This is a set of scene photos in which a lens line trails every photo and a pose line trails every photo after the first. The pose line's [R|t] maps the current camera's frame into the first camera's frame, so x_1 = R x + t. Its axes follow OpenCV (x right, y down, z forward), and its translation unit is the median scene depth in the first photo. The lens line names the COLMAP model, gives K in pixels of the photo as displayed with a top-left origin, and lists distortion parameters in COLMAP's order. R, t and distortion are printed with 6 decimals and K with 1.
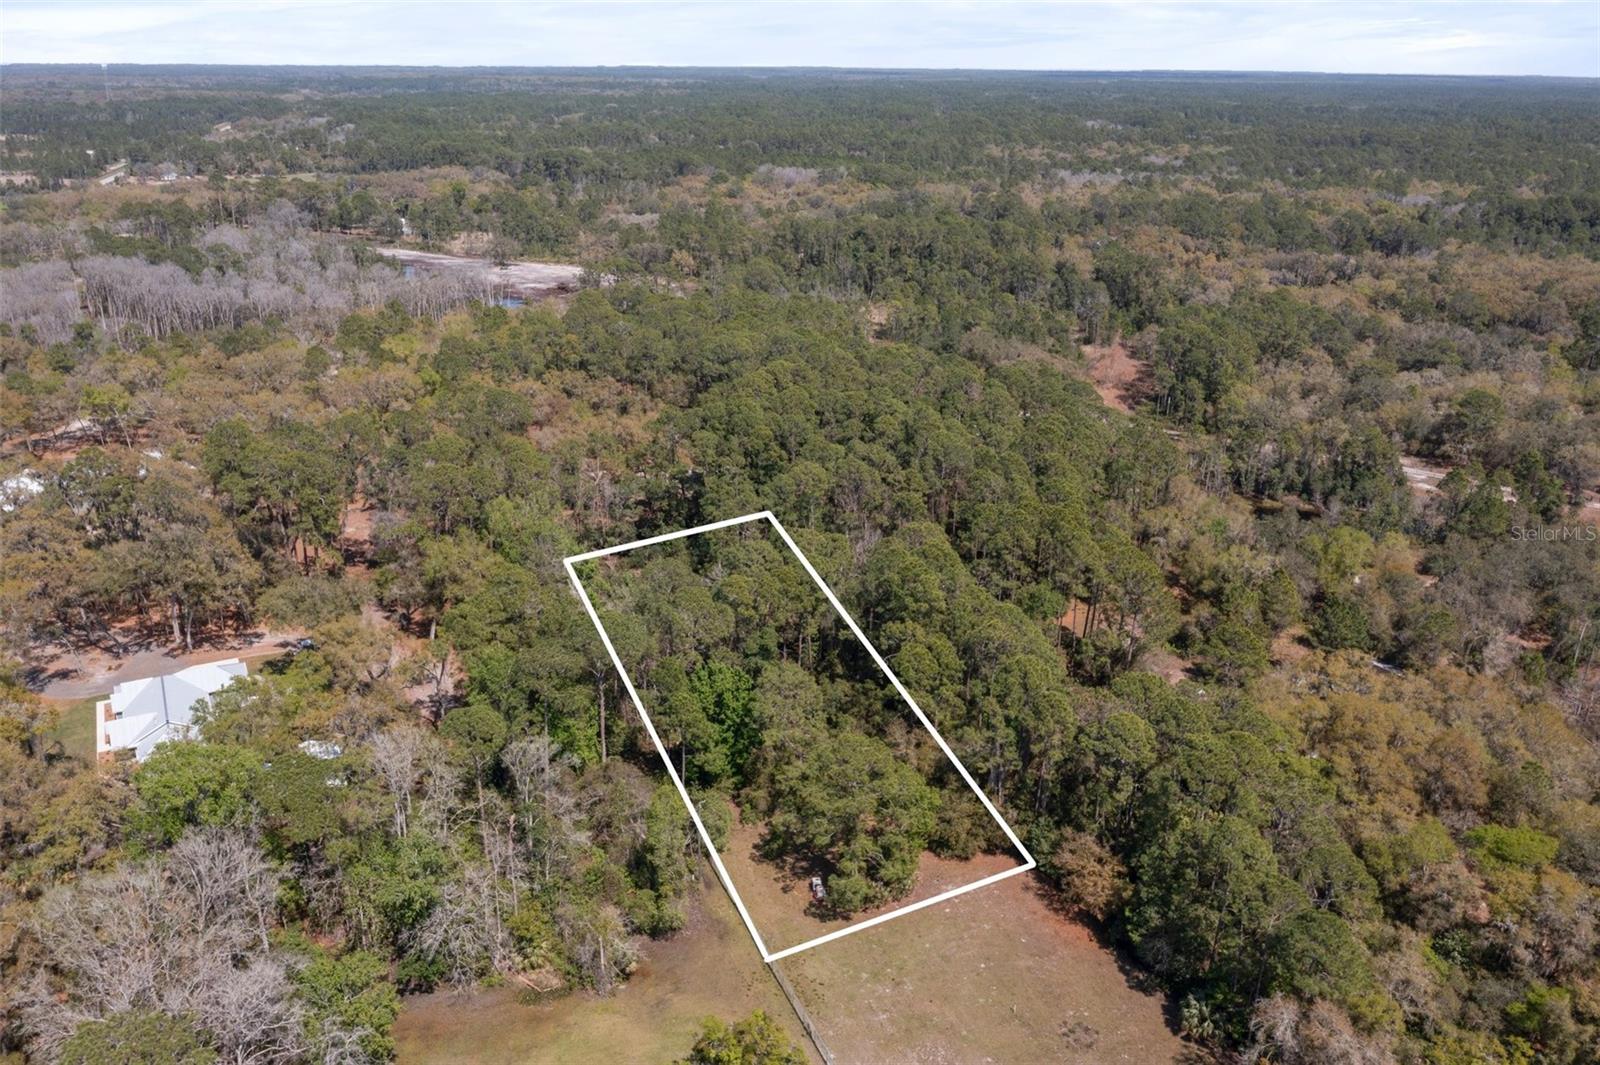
lens RADIAL K [[1271.5, 0, 800.0], [0, 1271.5, 532.5], [0, 0, 1]] dist [-0.017435, 0.006648]
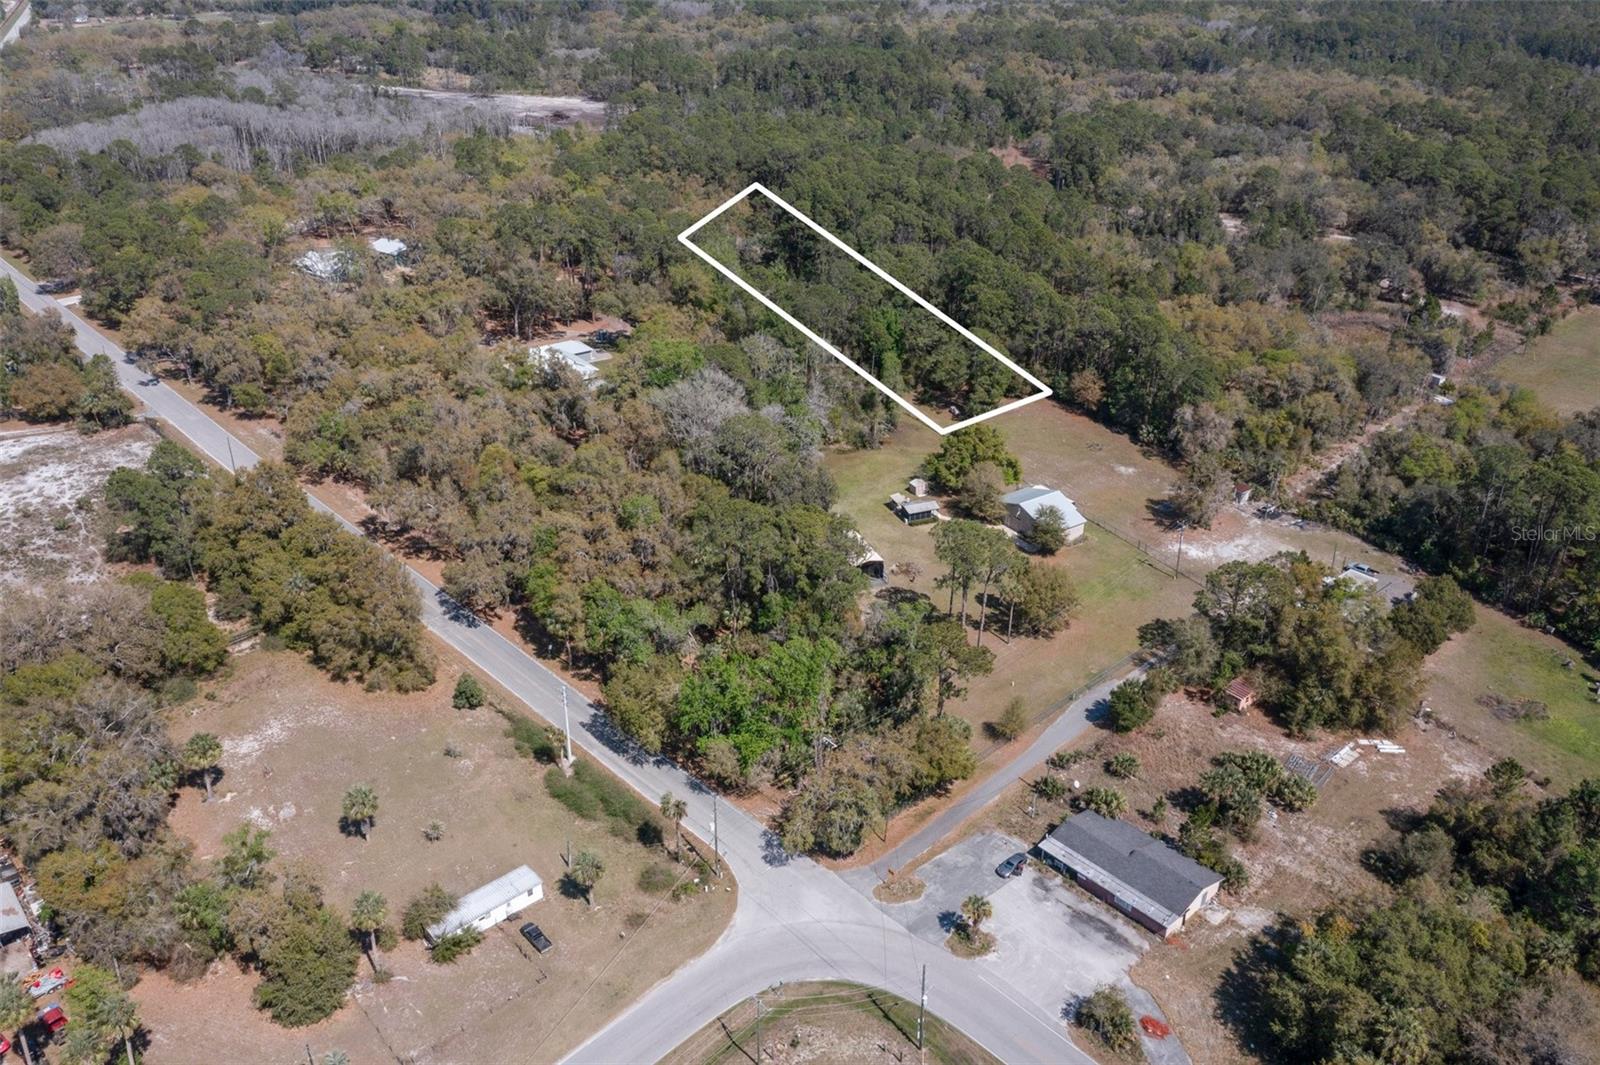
lens RADIAL K [[1271.5, 0, 800.0], [0, 1271.5, 532.5], [0, 0, 1]] dist [-0.017435, 0.006648]
pose [[0.988860, -0.069143, 0.131814, -0.204613], [0.051779, 0.990044, 0.130885, 0.079095], [-0.139552, -0.122602, 0.982596, -0.389279]]
